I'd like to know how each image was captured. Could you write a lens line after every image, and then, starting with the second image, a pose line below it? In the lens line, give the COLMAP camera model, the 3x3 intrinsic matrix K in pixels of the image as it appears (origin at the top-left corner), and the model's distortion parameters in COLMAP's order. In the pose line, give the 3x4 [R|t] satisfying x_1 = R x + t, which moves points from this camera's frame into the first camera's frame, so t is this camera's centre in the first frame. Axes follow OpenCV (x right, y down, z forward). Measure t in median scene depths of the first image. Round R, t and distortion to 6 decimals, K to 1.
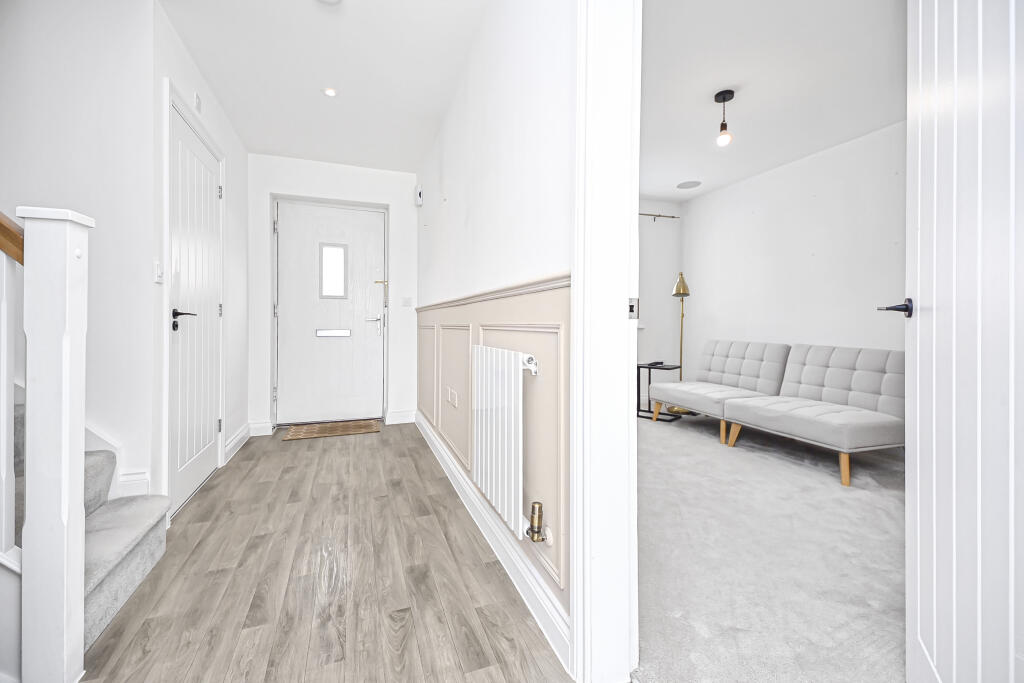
lens RADIAL K [[443.2, 0, 509.2], [0, 443.2, 326.2], [0, 0, 1]] dist [0.023247, -0.013311]
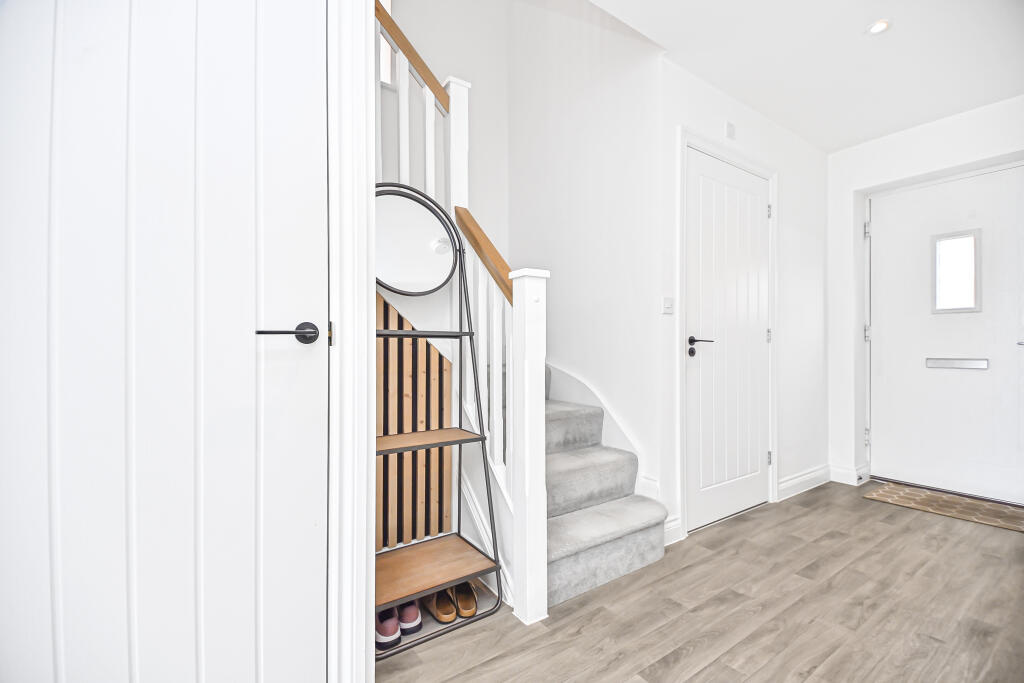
lens RADIAL K [[443.2, 0, 519.1], [0, 443.2, 342.5], [0, 0, 1]] dist [0.023247, -0.013311]
pose [[0.261133, -0.011364, -0.965236, 0.158254], [-0.006369, 0.999889, -0.013495, -0.006208], [0.965282, 0.009671, 0.261032, 0.303850]]
